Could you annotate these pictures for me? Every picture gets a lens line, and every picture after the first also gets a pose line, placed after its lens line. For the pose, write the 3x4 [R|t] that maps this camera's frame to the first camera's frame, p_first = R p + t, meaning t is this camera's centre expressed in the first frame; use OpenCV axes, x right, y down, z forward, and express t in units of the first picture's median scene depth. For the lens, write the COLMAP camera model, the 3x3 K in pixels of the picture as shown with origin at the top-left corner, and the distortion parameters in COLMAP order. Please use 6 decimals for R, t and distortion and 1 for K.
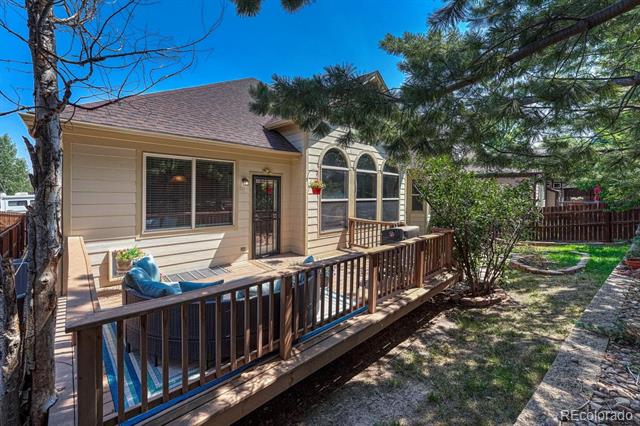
lens RADIAL K [[268.0, 0, 319.8], [0, 268.0, 194.5], [0, 0, 1]] dist [0.000330, 0.000057]
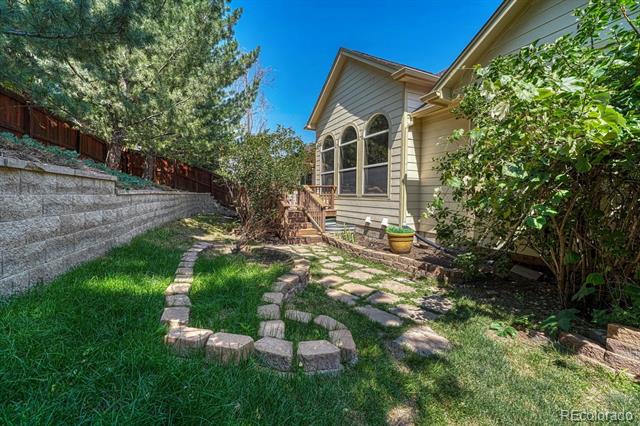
lens RADIAL K [[254.9, 0, 317.5], [0, 254.9, 214.6], [0, 0, 1]] dist [0.000395, 0.000135]
pose [[-0.311555, 0.029401, -0.949773, 1.142661], [-0.054918, 0.997293, 0.048887, 0.149689], [0.948640, 0.067391, -0.309097, 1.169515]]
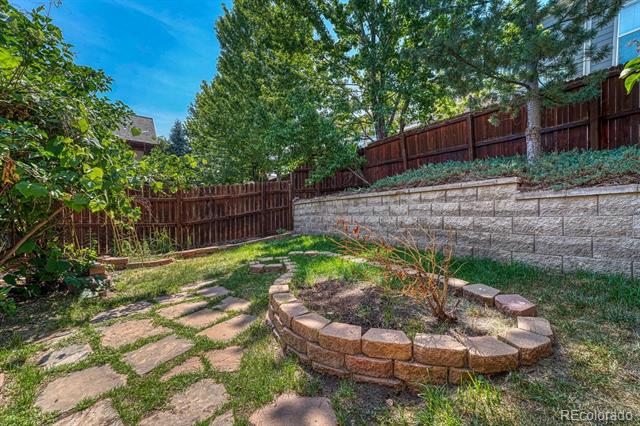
lens RADIAL K [[254.9, 0, 317.5], [0, 254.9, 214.6], [0, 0, 1]] dist [0.000395, 0.000135]
pose [[0.150503, -0.022619, 0.988351, 0.485209], [0.028621, 0.999419, 0.018514, 0.162068], [-0.988195, 0.025502, 0.151063, 0.937735]]
